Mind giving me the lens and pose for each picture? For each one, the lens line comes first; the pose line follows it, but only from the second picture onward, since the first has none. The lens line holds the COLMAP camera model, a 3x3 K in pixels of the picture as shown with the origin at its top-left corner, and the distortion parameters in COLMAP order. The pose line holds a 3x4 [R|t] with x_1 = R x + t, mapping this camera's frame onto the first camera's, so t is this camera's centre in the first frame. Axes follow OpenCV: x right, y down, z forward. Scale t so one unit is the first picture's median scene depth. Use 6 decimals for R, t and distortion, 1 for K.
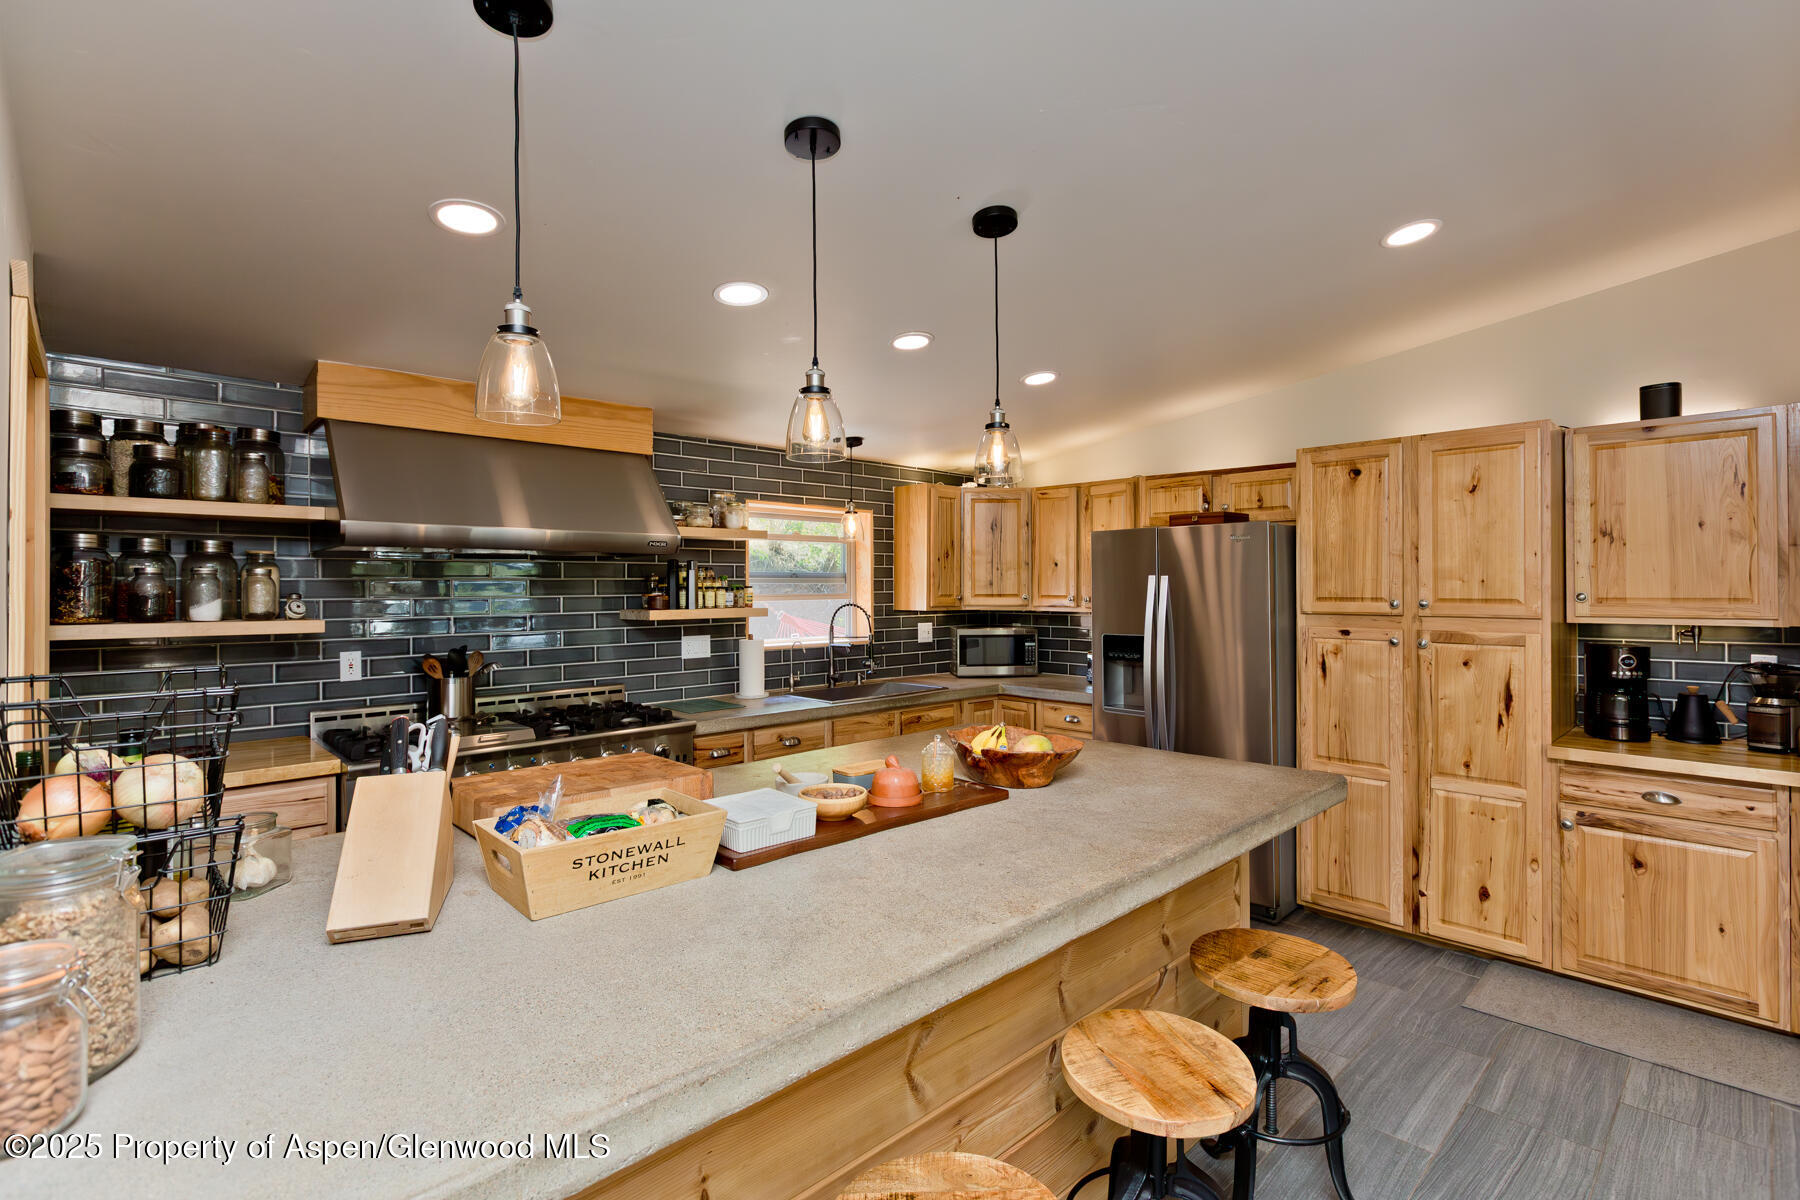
lens RADIAL K [[834.6, 0, 907.7], [0, 834.6, 587.5], [0, 0, 1]] dist [-0.003899, -0.000707]
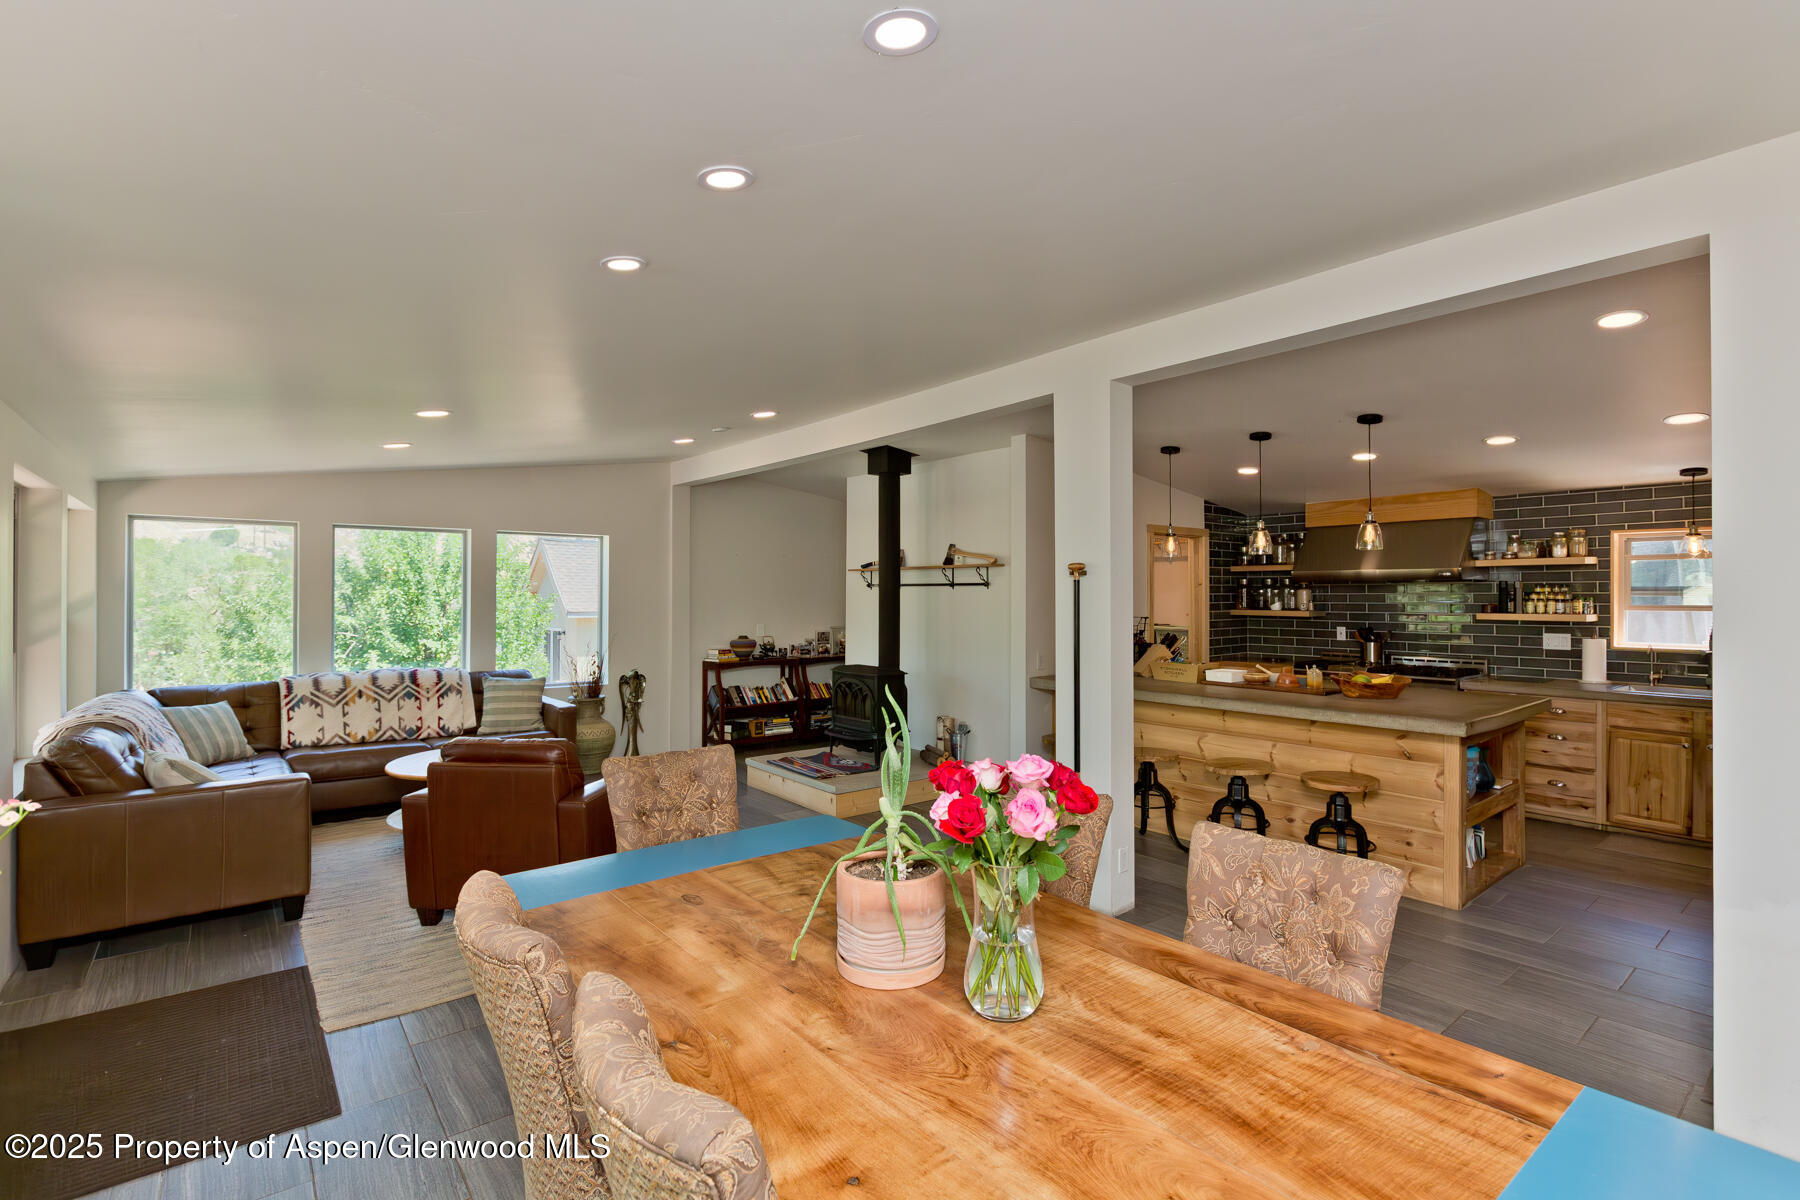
lens RADIAL K [[834.6, 0, 908.1], [0, 834.6, 591.8], [0, 0, 1]] dist [-0.003899, -0.000707]
pose [[-0.077760, 0.002459, -0.996969, 1.519354], [0.002400, 0.999995, 0.002279, -0.022515], [0.996969, -0.002216, -0.077766, 0.033047]]
